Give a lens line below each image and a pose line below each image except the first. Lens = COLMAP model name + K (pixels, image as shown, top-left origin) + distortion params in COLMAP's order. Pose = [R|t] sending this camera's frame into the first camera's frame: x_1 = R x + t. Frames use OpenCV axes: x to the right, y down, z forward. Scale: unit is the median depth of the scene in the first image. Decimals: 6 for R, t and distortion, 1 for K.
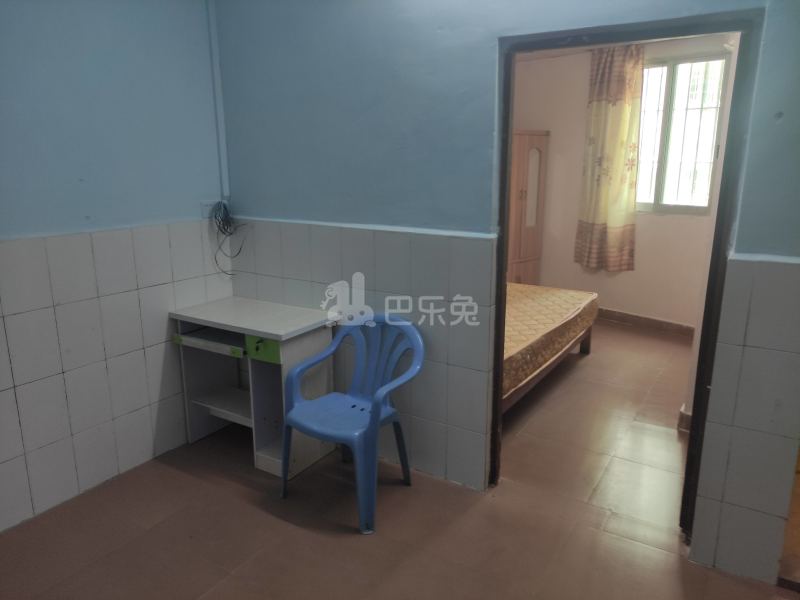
lens RADIAL K [[584.8, 0, 400.0], [0, 584.8, 300.0], [0, 0, 1]] dist [0.031558, -0.028132]
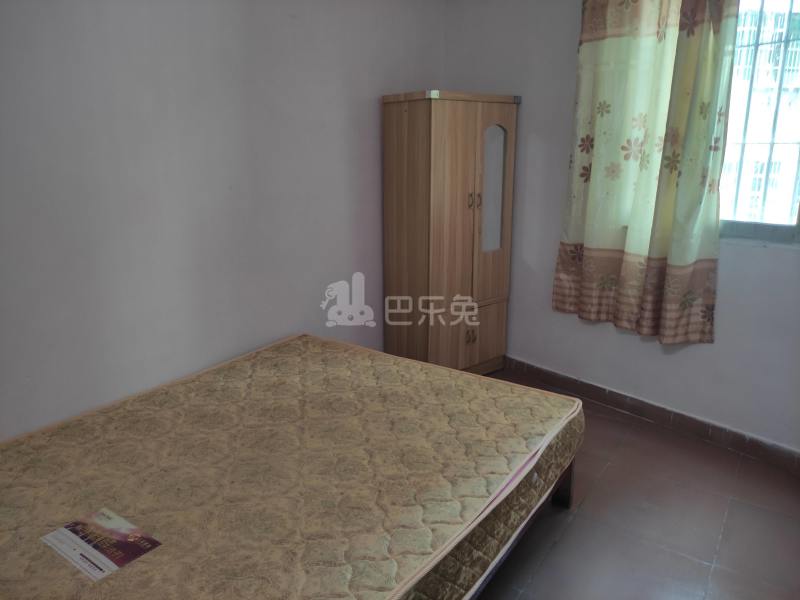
lens RADIAL K [[584.8, 0, 400.0], [0, 584.8, 300.0], [0, 0, 1]] dist [0.031558, -0.028132]
pose [[0.980921, -0.031769, 0.191795, 0.009026], [0.031082, 0.999495, 0.006594, -0.102526], [-0.191907, -0.000507, 0.981413, 0.515287]]
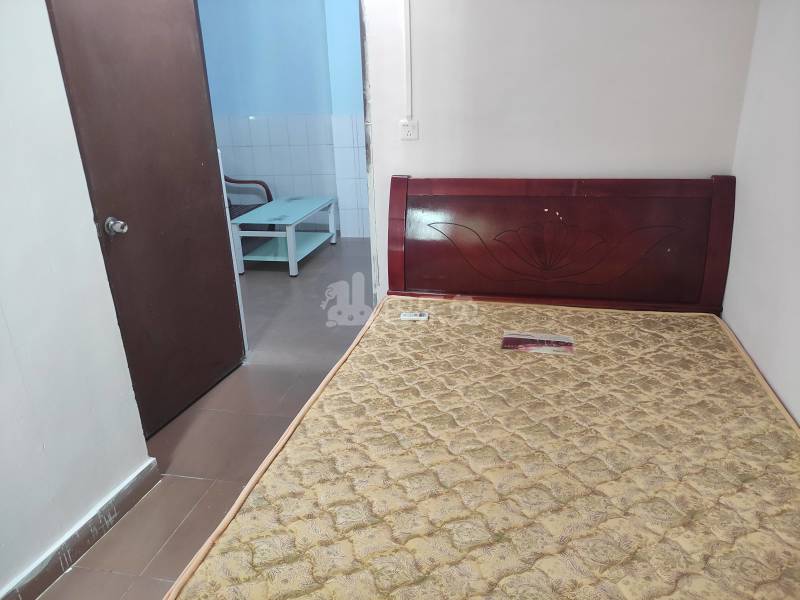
lens RADIAL K [[584.8, 0, 400.0], [0, 584.8, 300.0], [0, 0, 1]] dist [0.031558, -0.028132]
pose [[-0.835423, 0.241384, -0.493763, 0.208297], [-0.082135, 0.833472, 0.546424, -0.245658], [0.543436, 0.497050, -0.676475, 1.019751]]
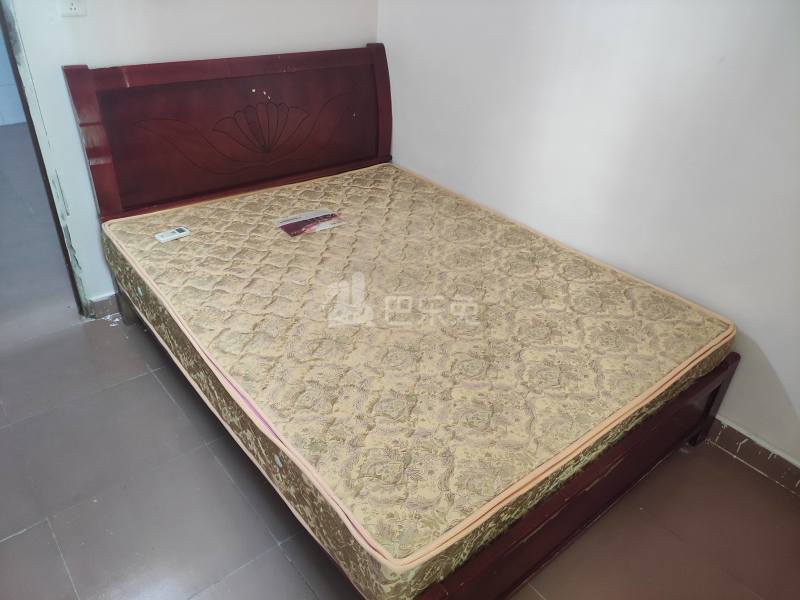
lens RADIAL K [[584.8, 0, 400.0], [0, 584.8, 300.0], [0, 0, 1]] dist [0.031558, -0.028132]
pose [[-0.075806, 0.553284, -0.829537, 0.325870], [-0.296797, 0.781702, 0.548501, -0.217264], [0.951927, 0.287783, 0.104955, 0.837699]]
